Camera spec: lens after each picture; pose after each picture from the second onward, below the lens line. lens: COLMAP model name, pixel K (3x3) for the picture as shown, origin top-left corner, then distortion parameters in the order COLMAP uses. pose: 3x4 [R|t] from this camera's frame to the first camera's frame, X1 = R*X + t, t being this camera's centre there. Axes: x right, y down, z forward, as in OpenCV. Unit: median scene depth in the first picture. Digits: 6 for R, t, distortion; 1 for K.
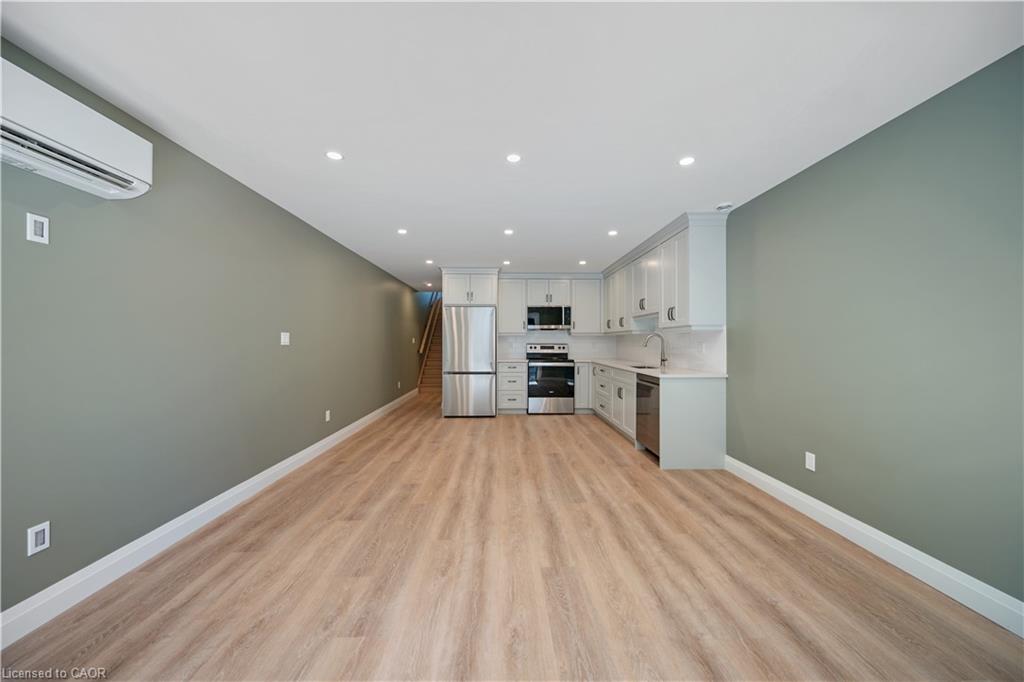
lens RADIAL K [[362.7, 0, 512.5], [0, 362.7, 343.4], [0, 0, 1]] dist [0.001639, -0.000044]
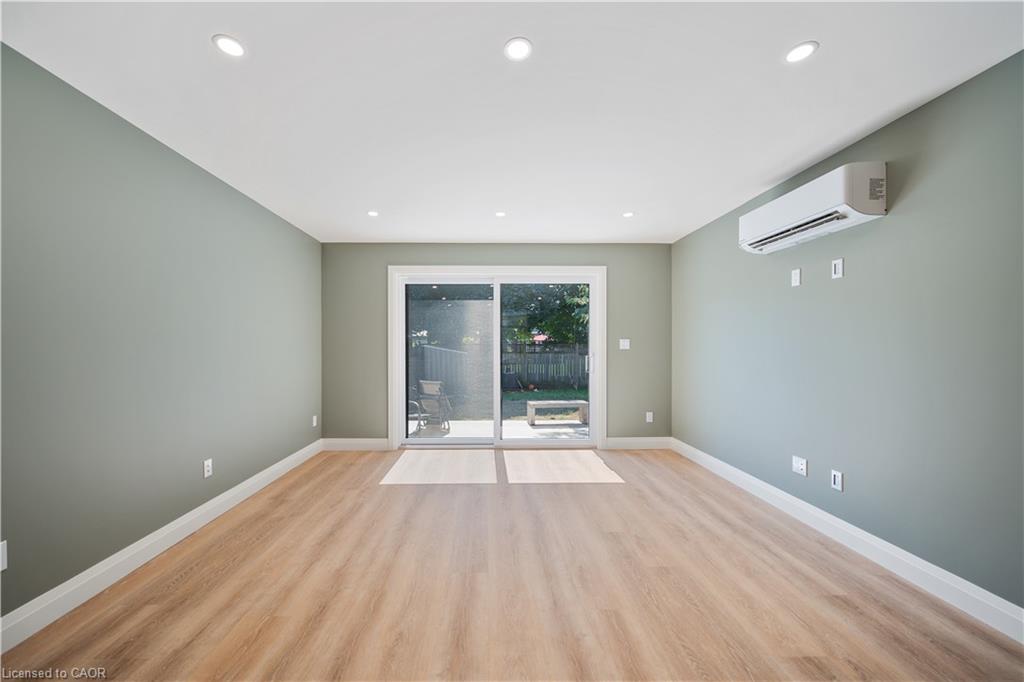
lens RADIAL K [[362.7, 0, 512.5], [0, 362.7, 343.7], [0, 0, 1]] dist [0.001639, -0.000044]
pose [[-0.999207, 0.001342, -0.039797, 0.047727], [0.001510, 0.999990, -0.004183, -0.007767], [0.039791, -0.004240, -0.999199, 1.983314]]
